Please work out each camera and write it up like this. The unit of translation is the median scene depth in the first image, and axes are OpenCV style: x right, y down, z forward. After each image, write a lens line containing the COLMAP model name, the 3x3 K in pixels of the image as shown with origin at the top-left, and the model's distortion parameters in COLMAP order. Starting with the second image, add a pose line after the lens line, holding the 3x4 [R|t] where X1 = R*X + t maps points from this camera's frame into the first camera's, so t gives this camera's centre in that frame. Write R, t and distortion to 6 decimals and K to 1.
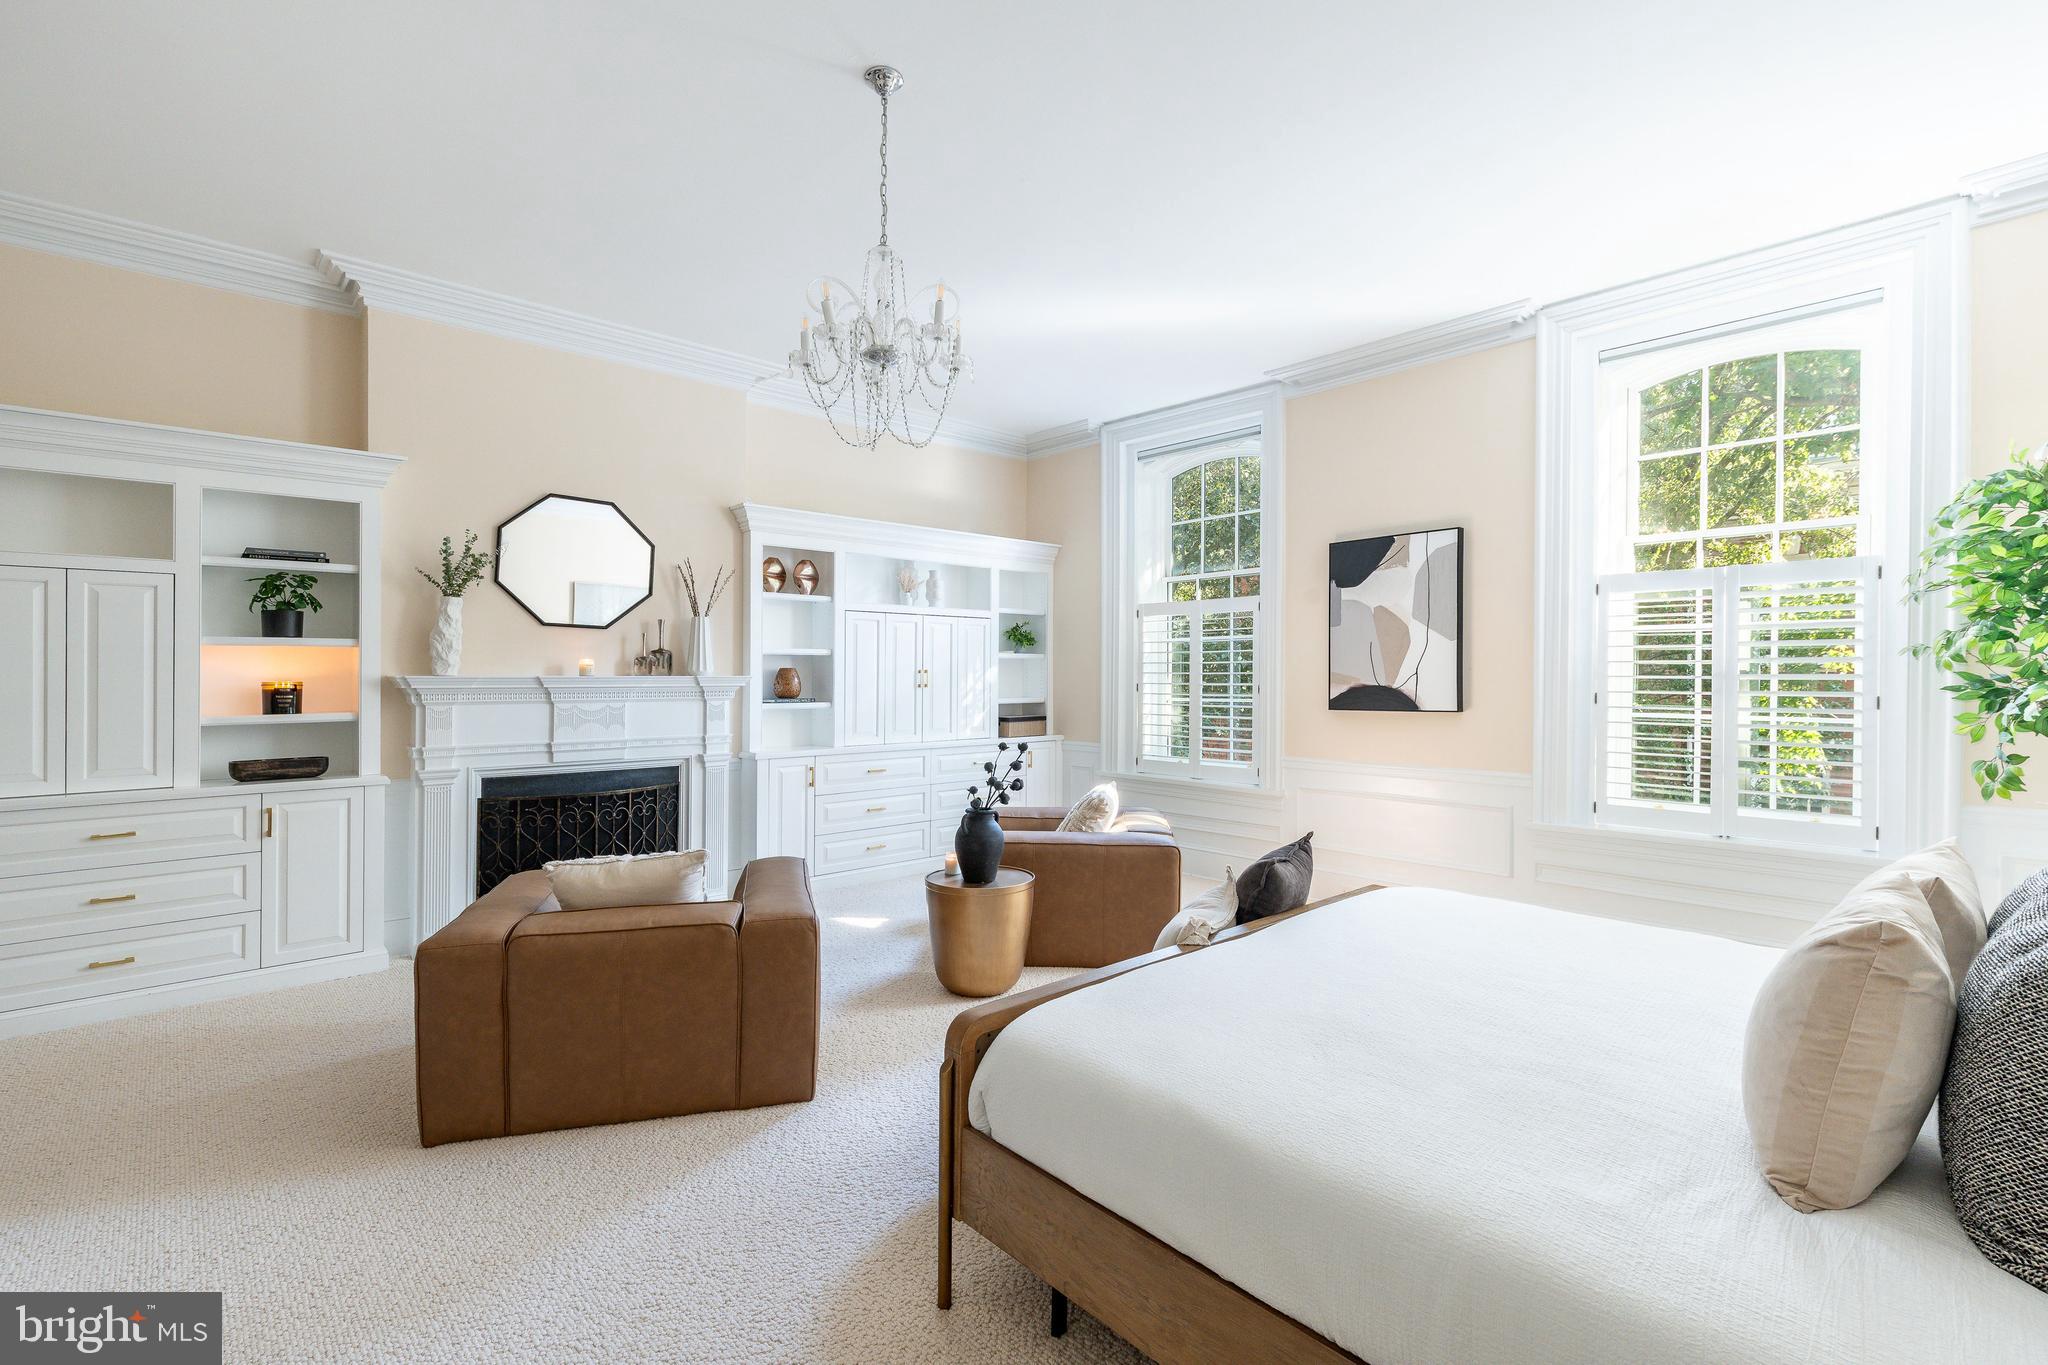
lens RADIAL K [[909.1, 0, 994.5], [0, 909.1, 654.9], [0, 0, 1]] dist [0.007132, -0.000151]
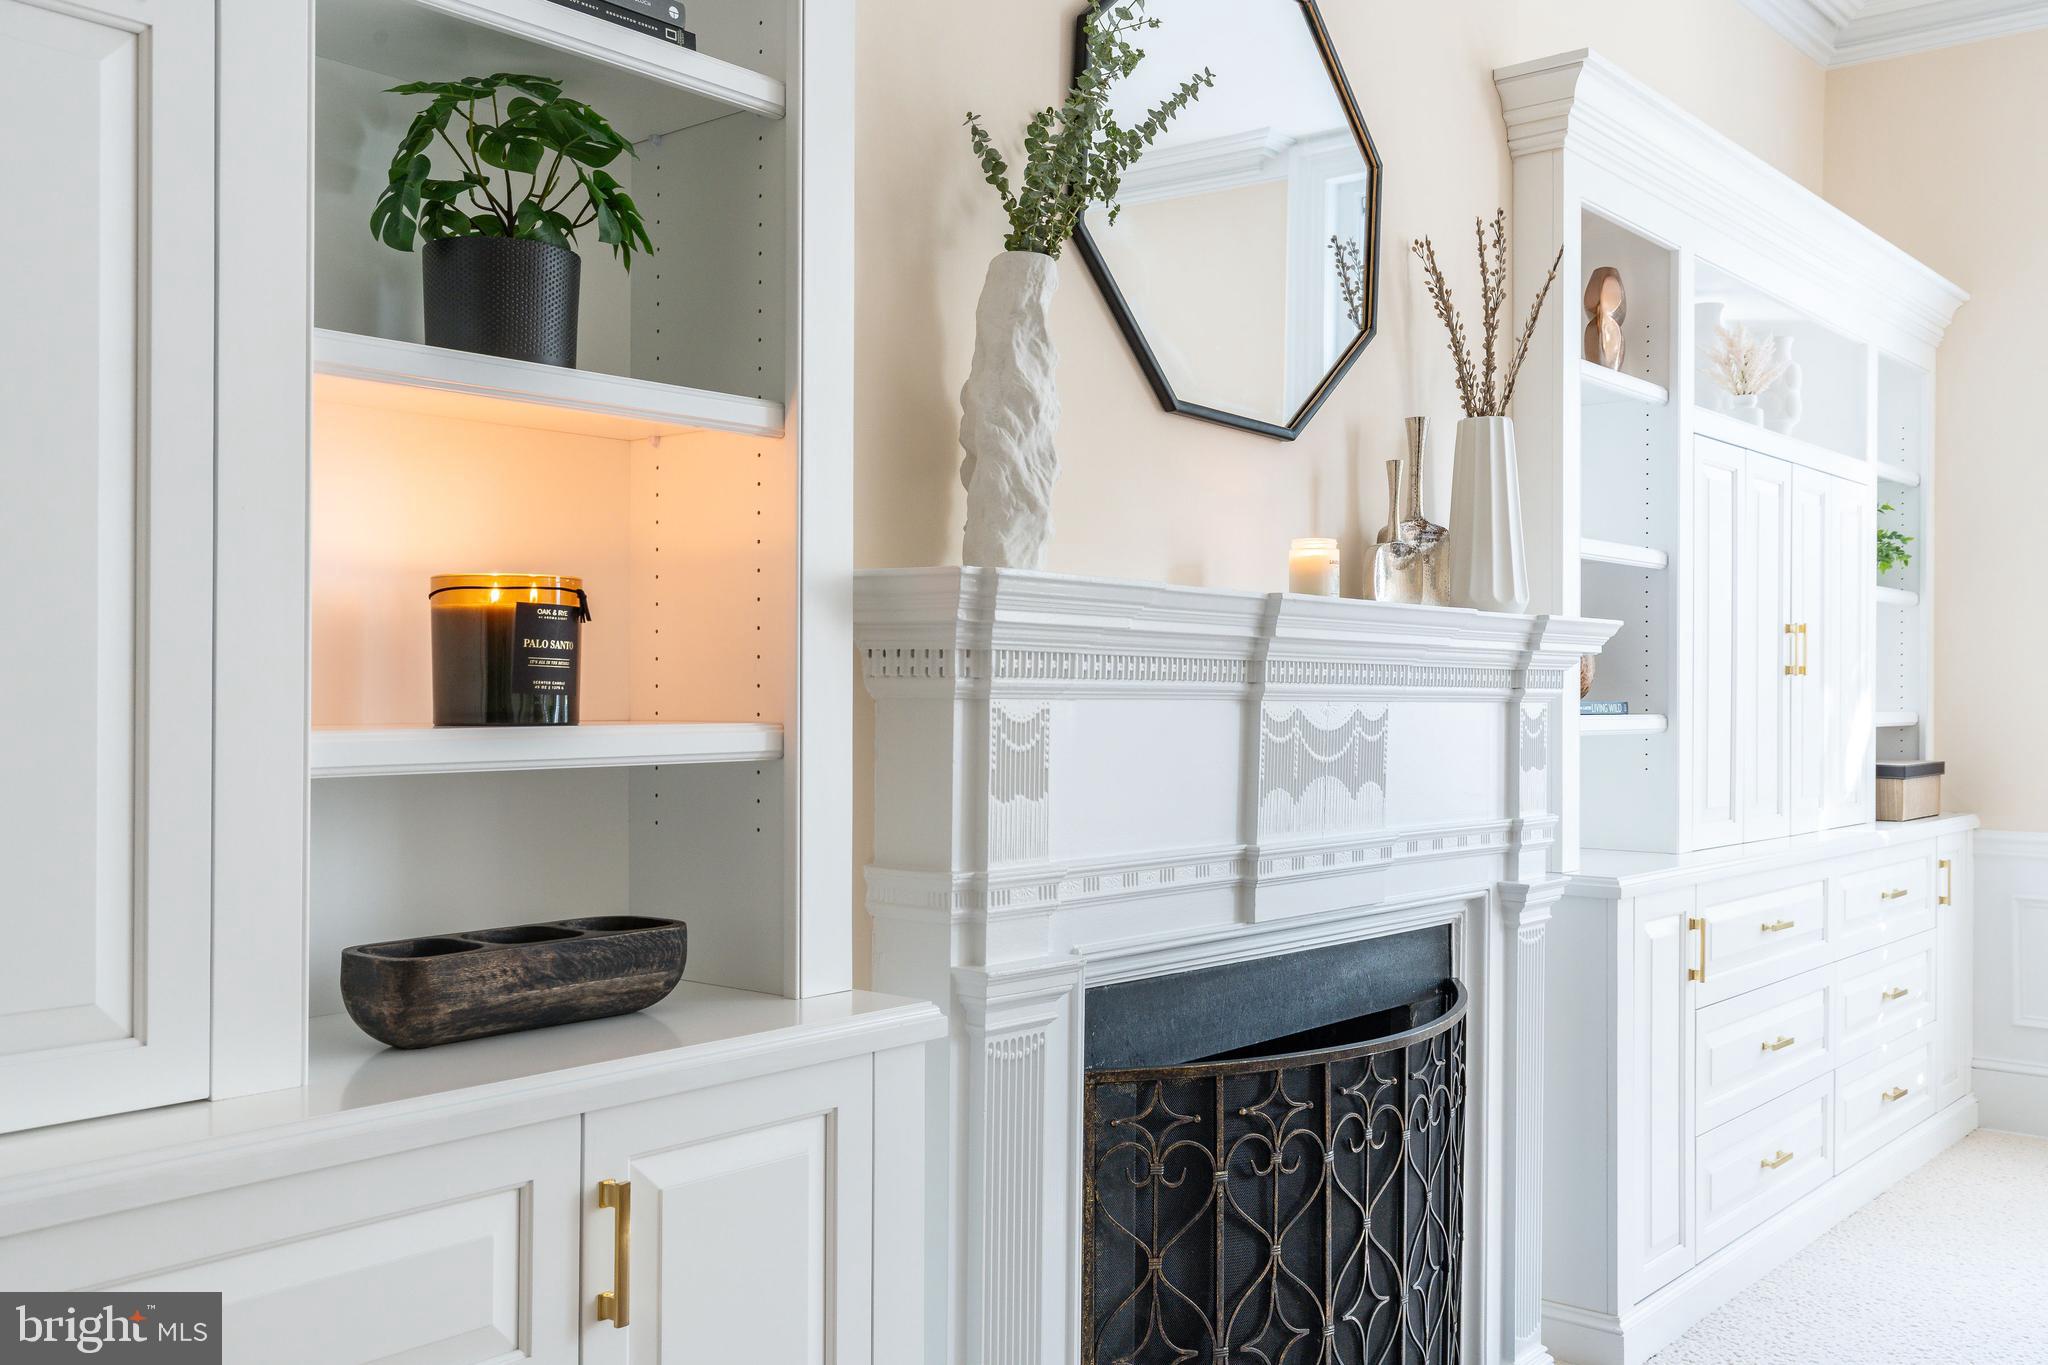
lens RADIAL K [[1872.4, 0, 1019.8], [0, 1872.4, 661.9], [0, 0, 1]] dist [0.016688, 0.008553]
pose [[0.989334, 0.020891, 0.144156, -0.605845], [-0.023693, 0.999562, 0.017750, 0.032473], [-0.143722, -0.020977, 0.989396, 0.452366]]
